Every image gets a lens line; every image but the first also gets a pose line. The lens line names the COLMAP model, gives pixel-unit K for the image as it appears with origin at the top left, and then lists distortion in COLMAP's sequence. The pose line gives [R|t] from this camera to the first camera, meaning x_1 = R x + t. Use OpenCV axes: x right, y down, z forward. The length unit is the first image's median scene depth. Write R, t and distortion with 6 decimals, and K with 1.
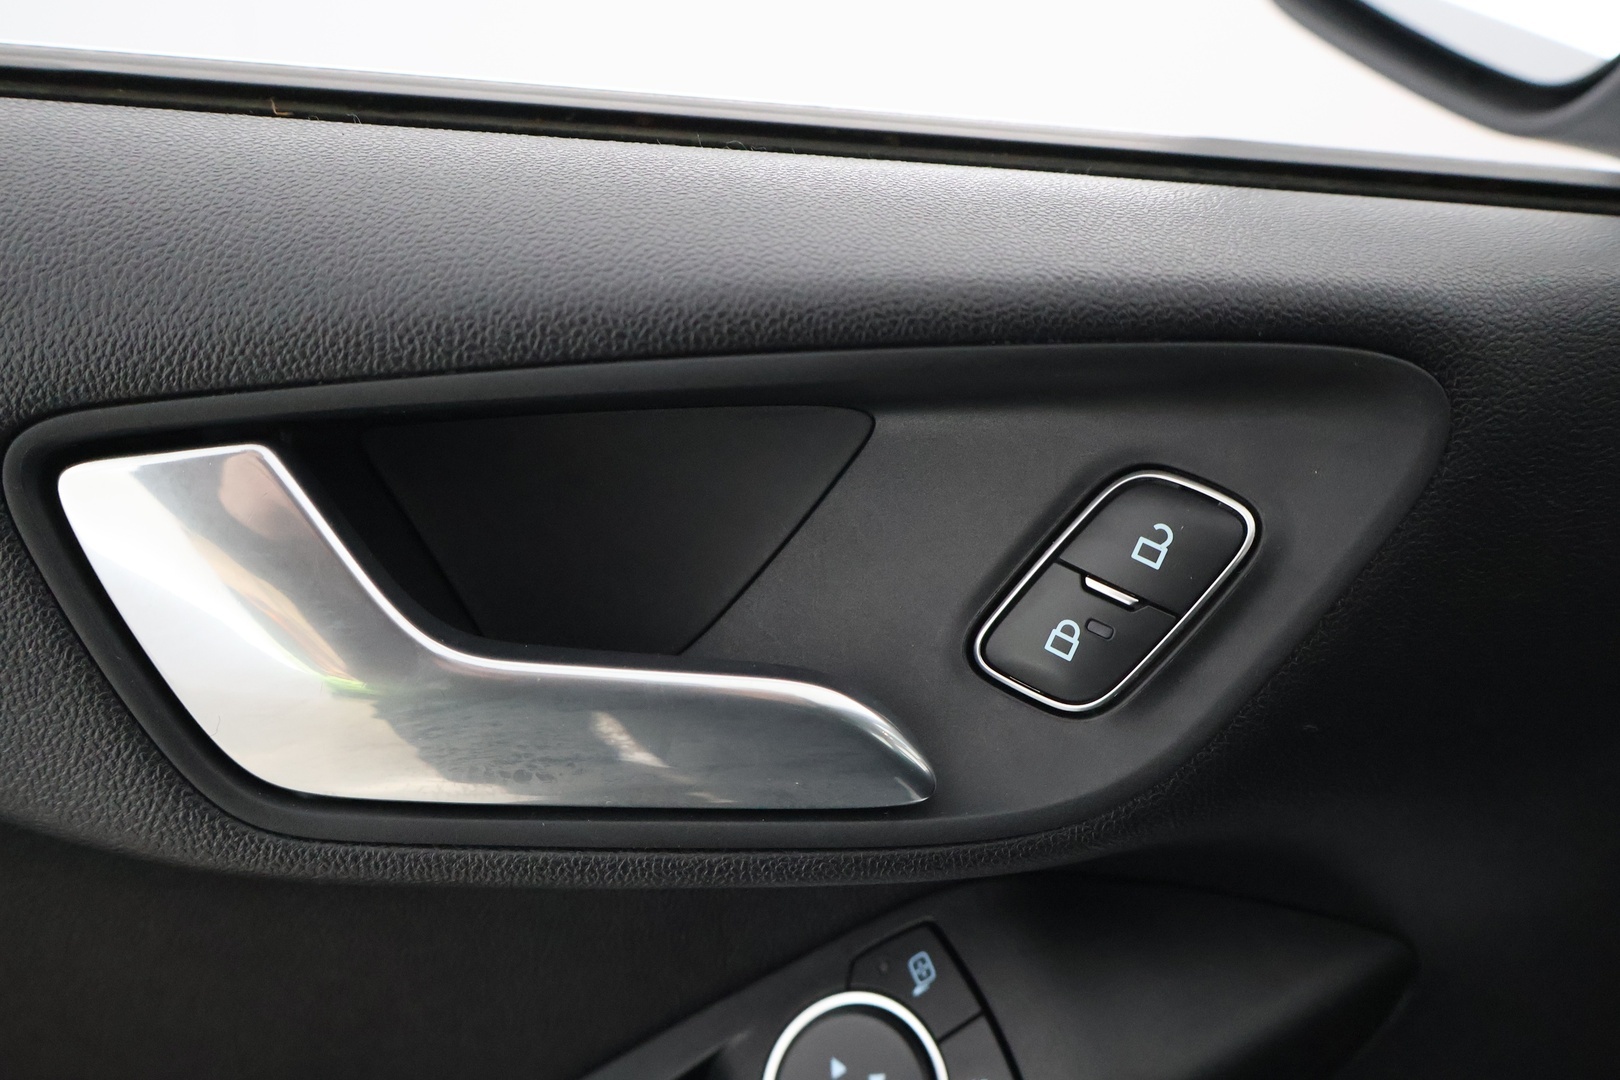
lens RADIAL K [[1721.0, 0, 809.4], [0, 1721.0, 538.9], [0, 0, 1]] dist [0.001775, 0.000000]
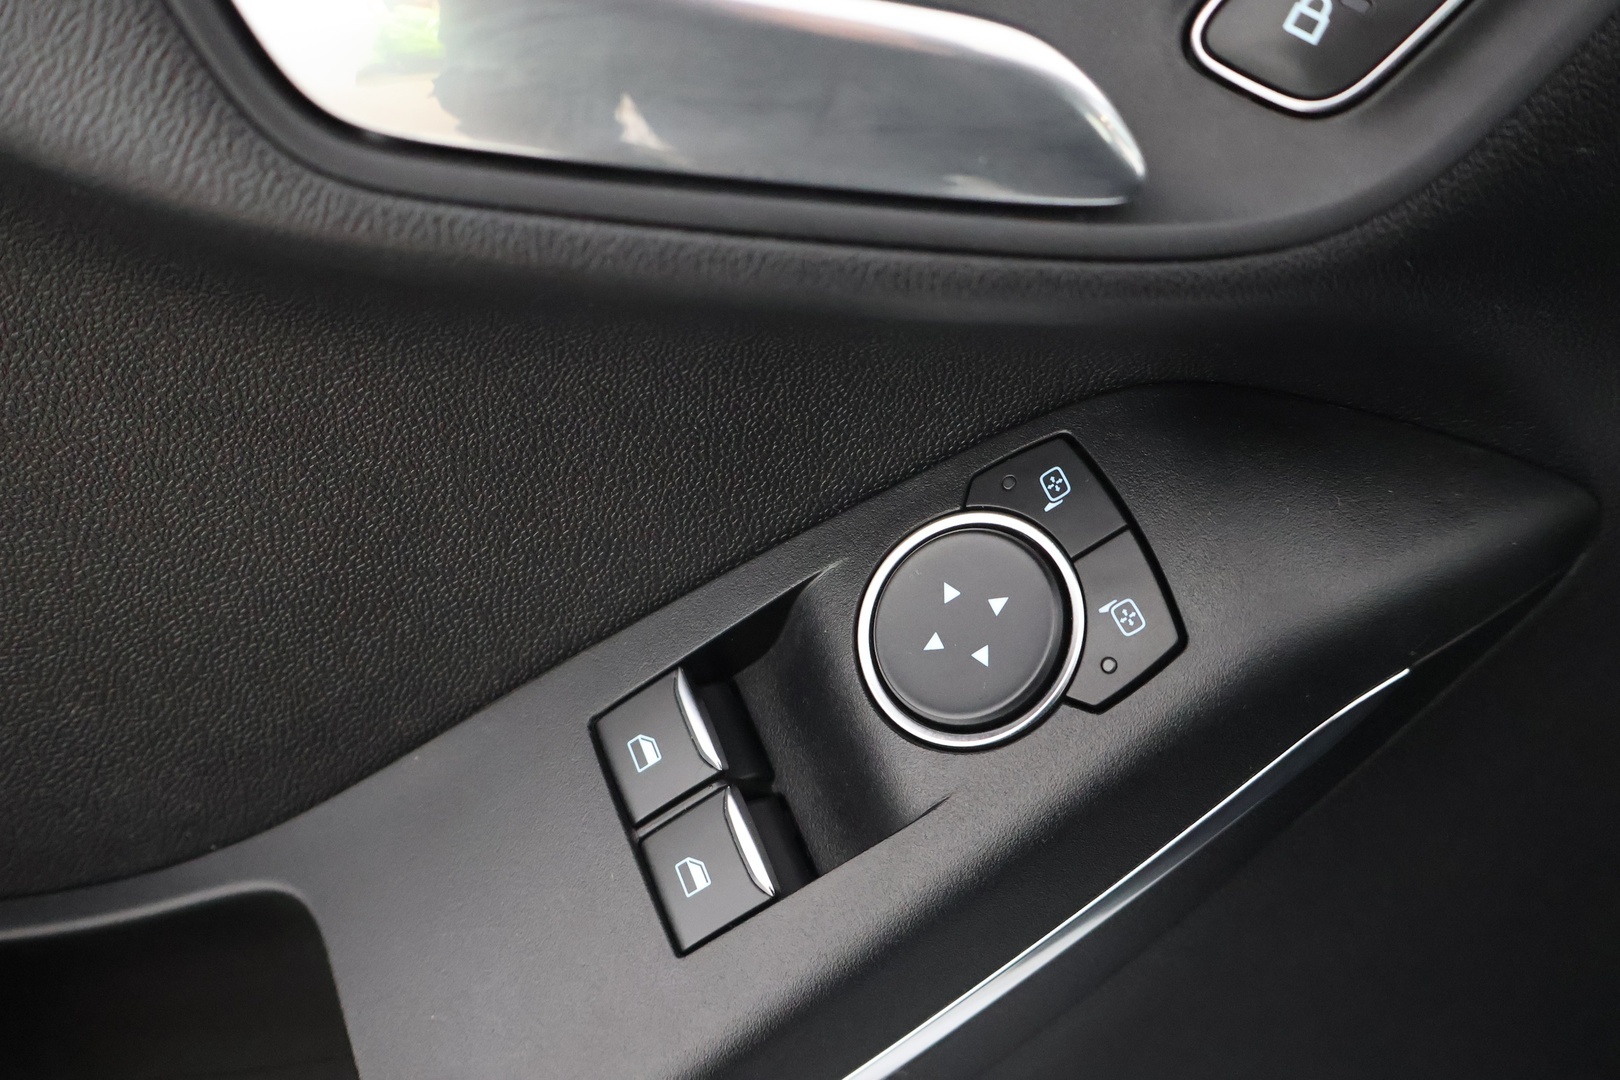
lens RADIAL K [[1721.0, 0, 810.6], [0, 1721.0, 541.2], [0, 0, 1]] dist [0.001775, 0.000000]
pose [[0.997706, 0.054203, 0.040559, -0.110105], [-0.057894, 0.993680, 0.096165, 0.243655], [-0.035090, -0.098293, 0.994539, 0.166051]]
